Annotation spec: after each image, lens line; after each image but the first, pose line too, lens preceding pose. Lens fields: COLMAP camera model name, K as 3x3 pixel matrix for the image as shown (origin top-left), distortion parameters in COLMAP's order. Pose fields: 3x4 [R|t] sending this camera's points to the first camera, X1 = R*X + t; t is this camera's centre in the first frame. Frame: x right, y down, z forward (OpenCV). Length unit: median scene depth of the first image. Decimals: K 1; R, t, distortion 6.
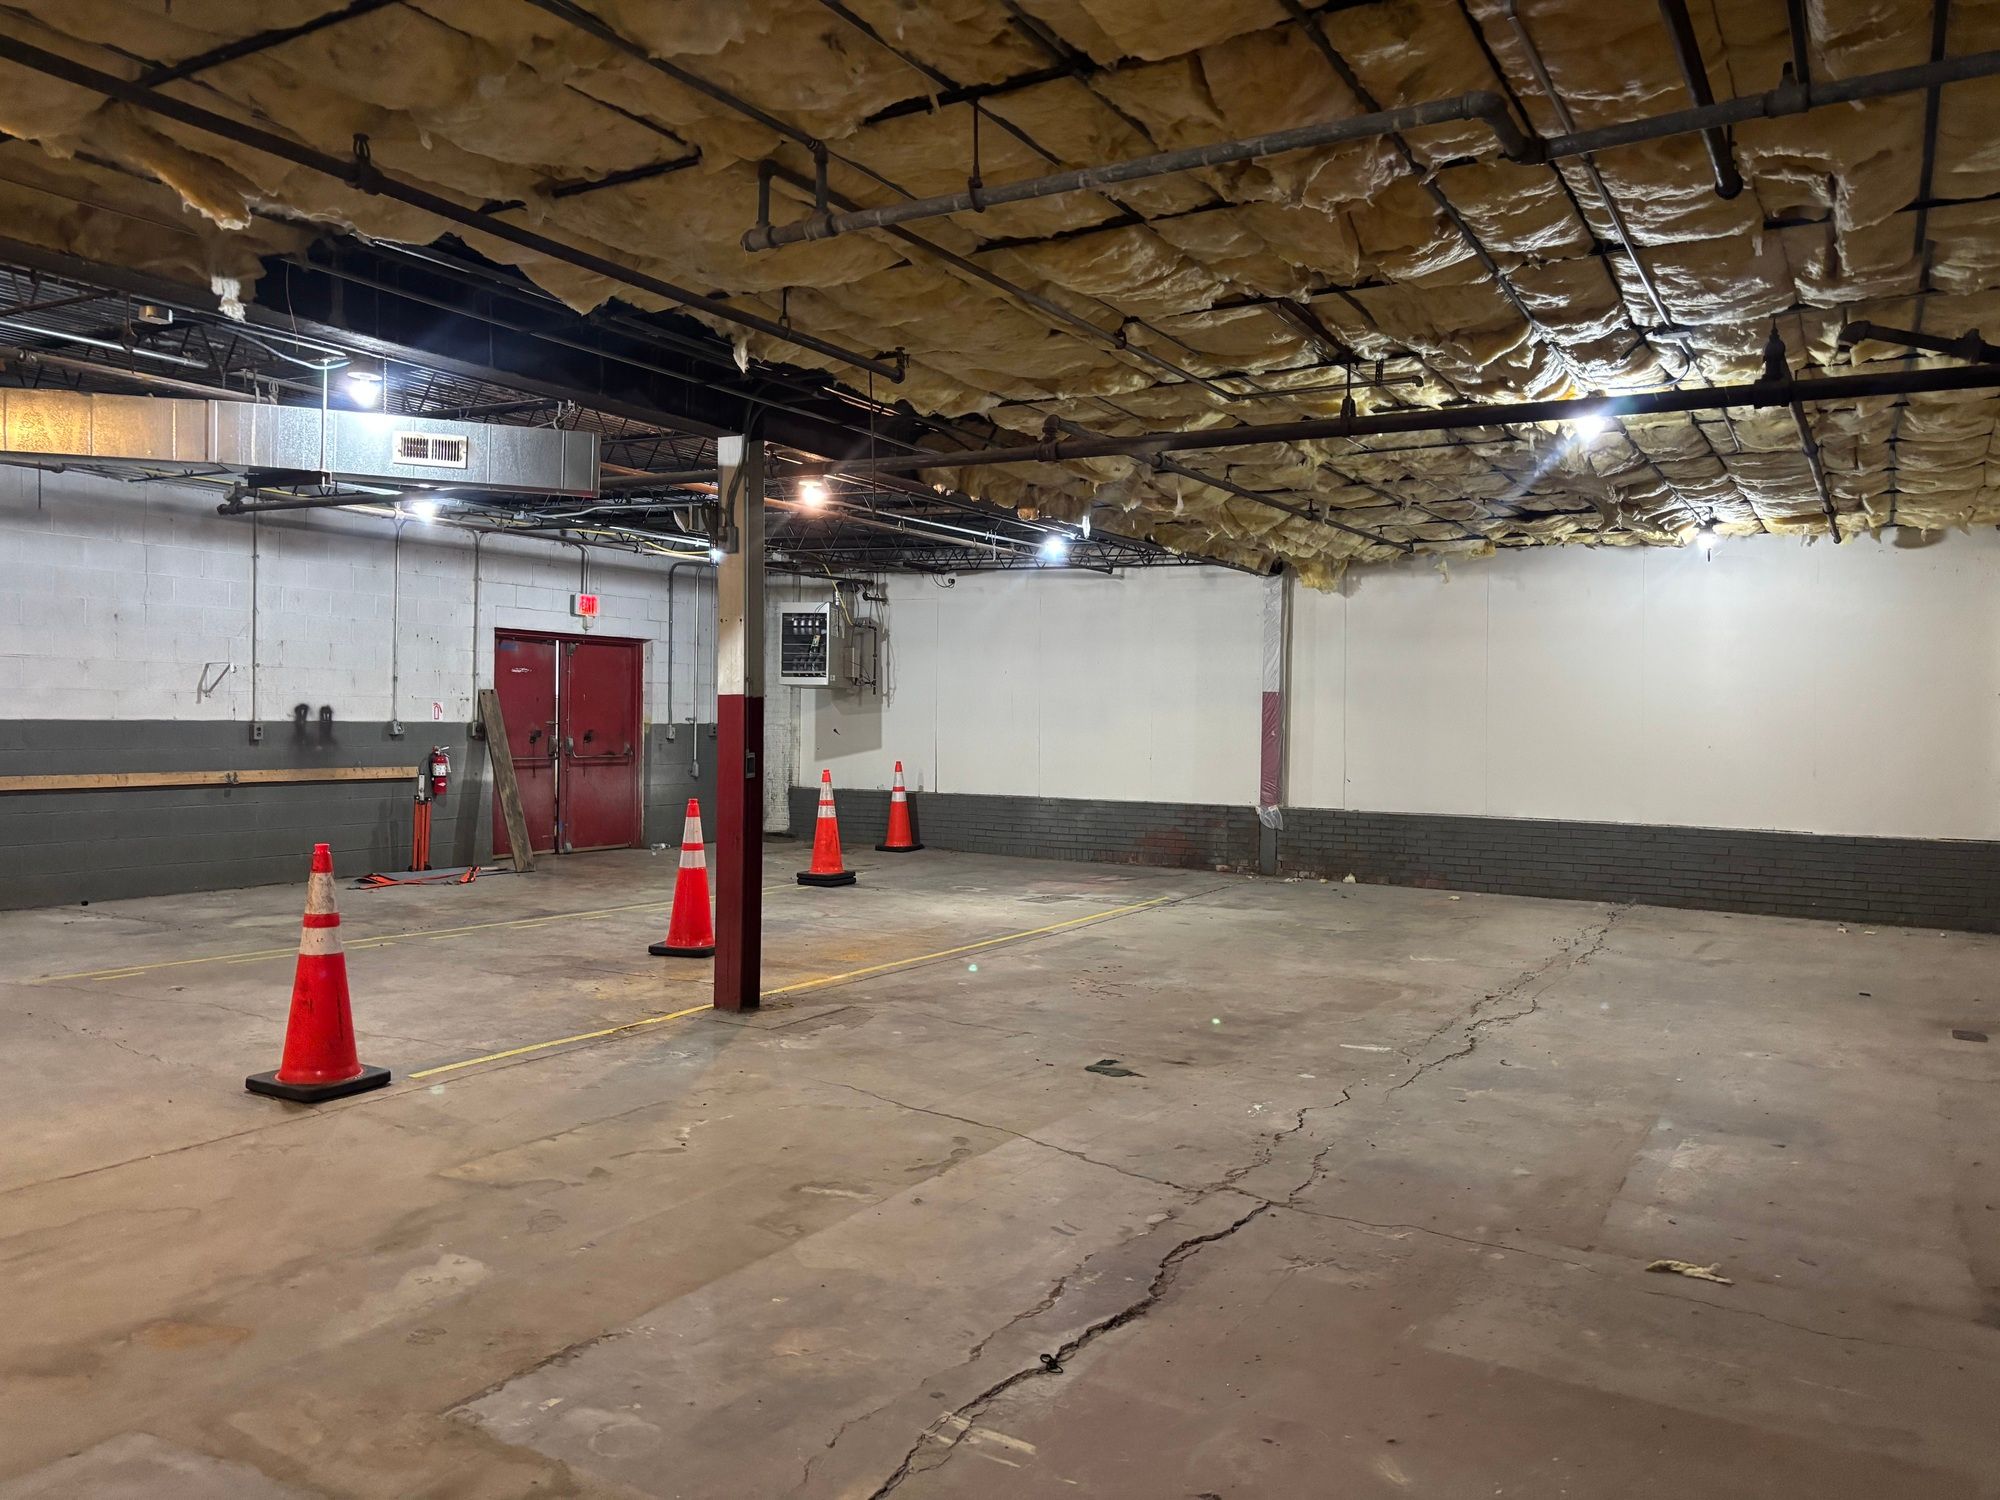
lens RADIAL K [[1509.7, 0, 1000.0], [0, 1509.7, 750.0], [0, 0, 1]] dist [0.089700, -0.109218]
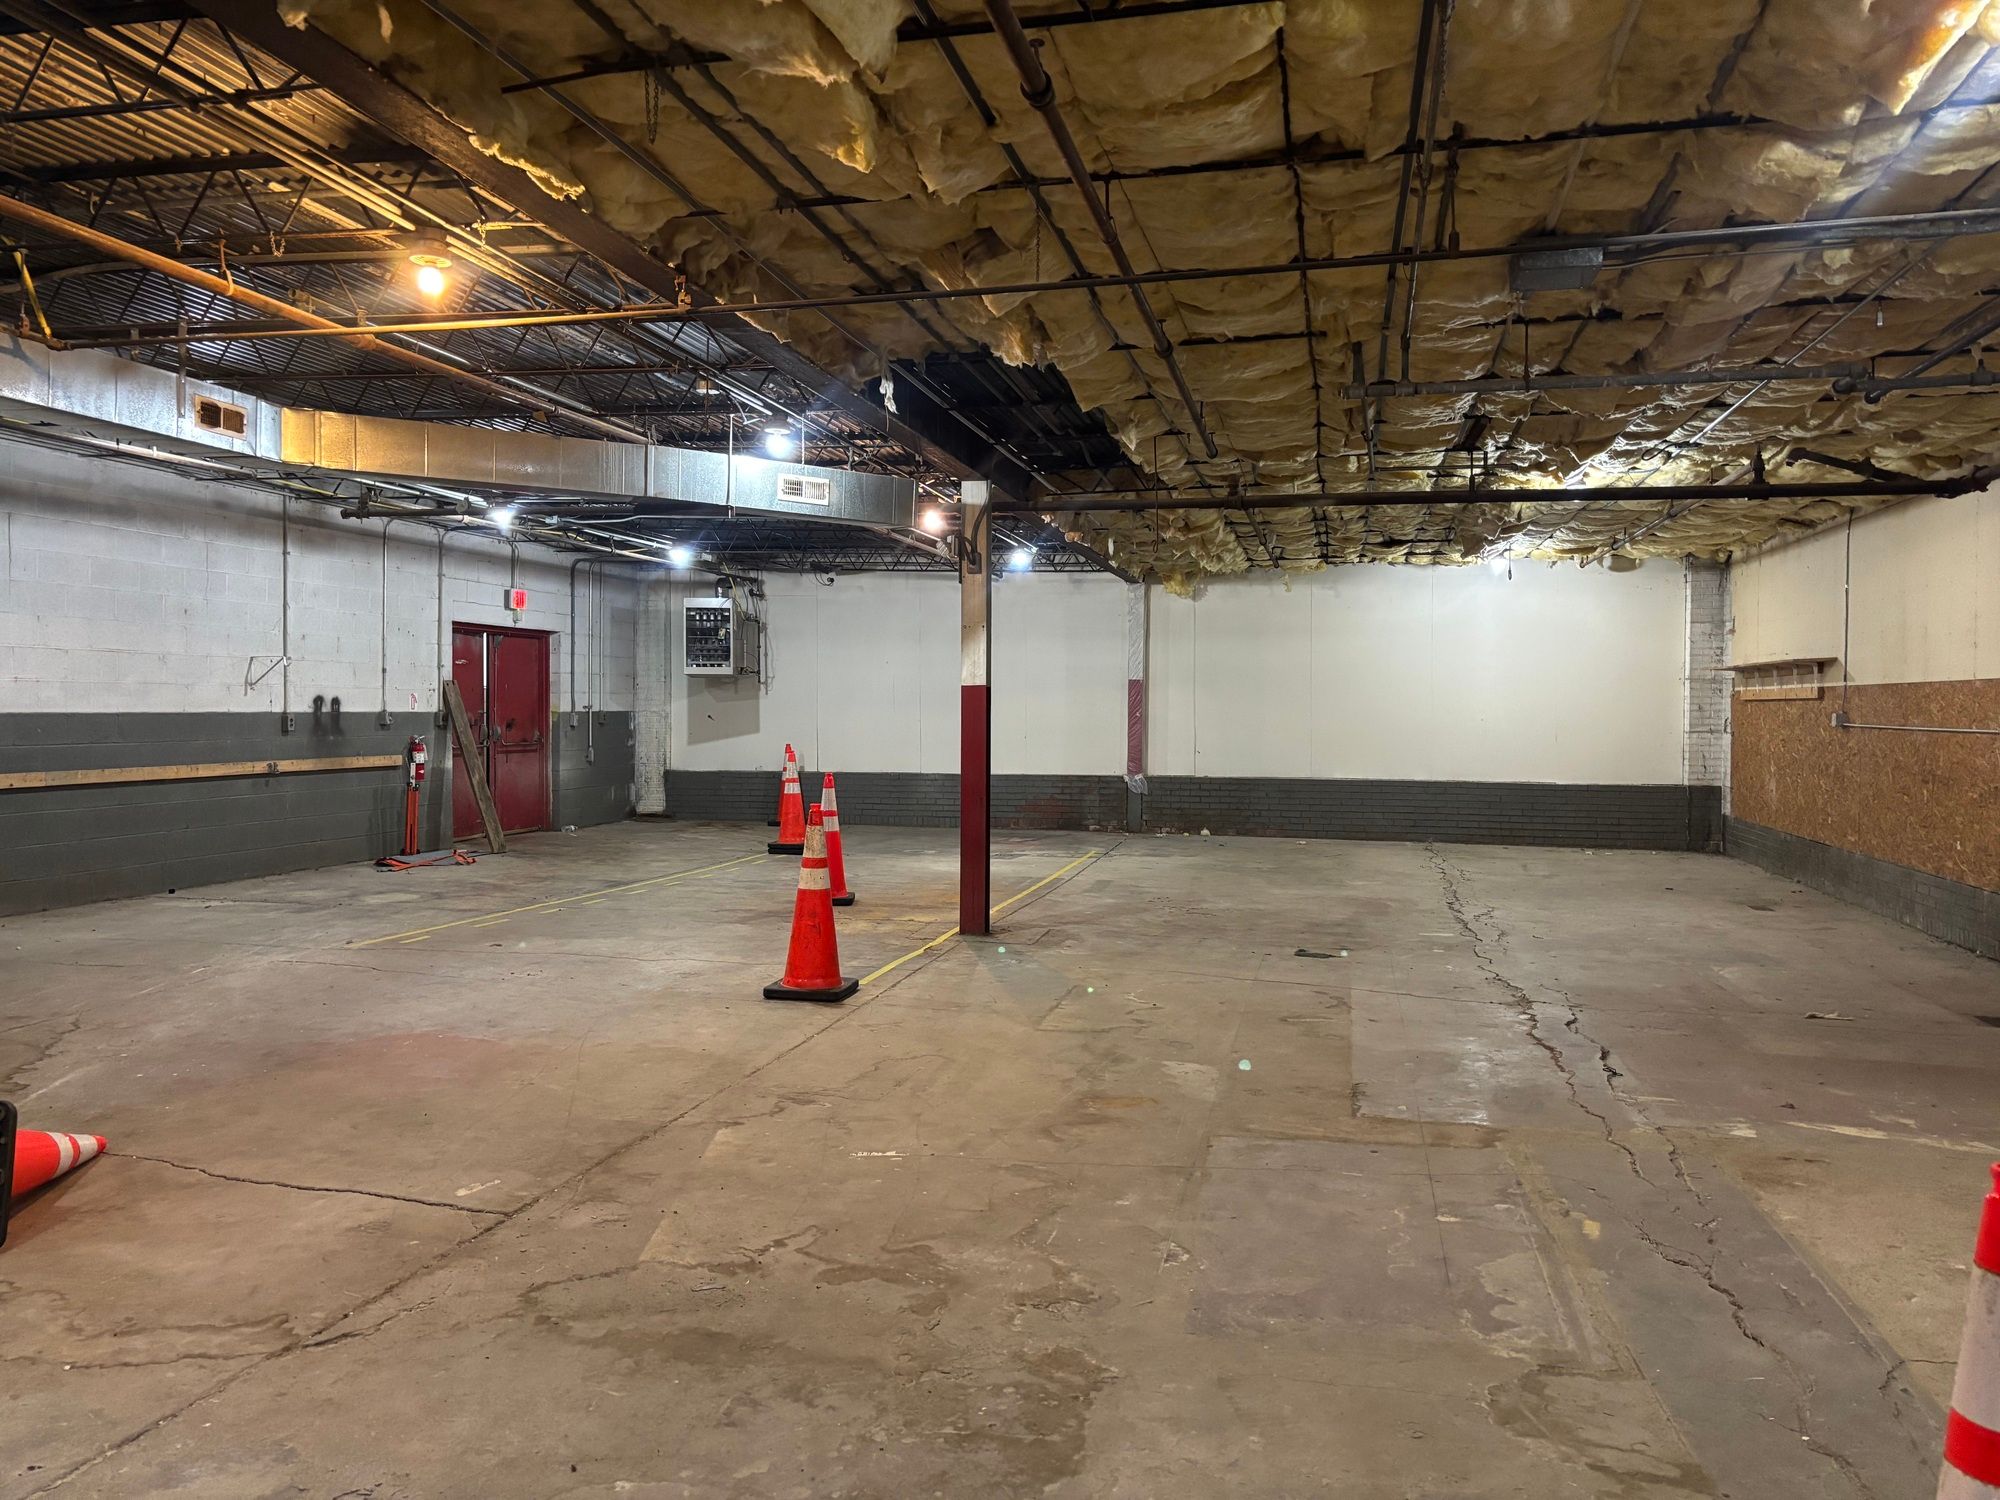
lens RADIAL K [[1509.7, 0, 1000.0], [0, 1509.7, 750.0], [0, 0, 1]] dist [0.089700, -0.109218]
pose [[0.954509, -0.018844, 0.297587, -0.293669], [0.016002, 0.999800, 0.011983, 0.001572], [-0.297753, -0.006676, 0.954619, -0.112777]]
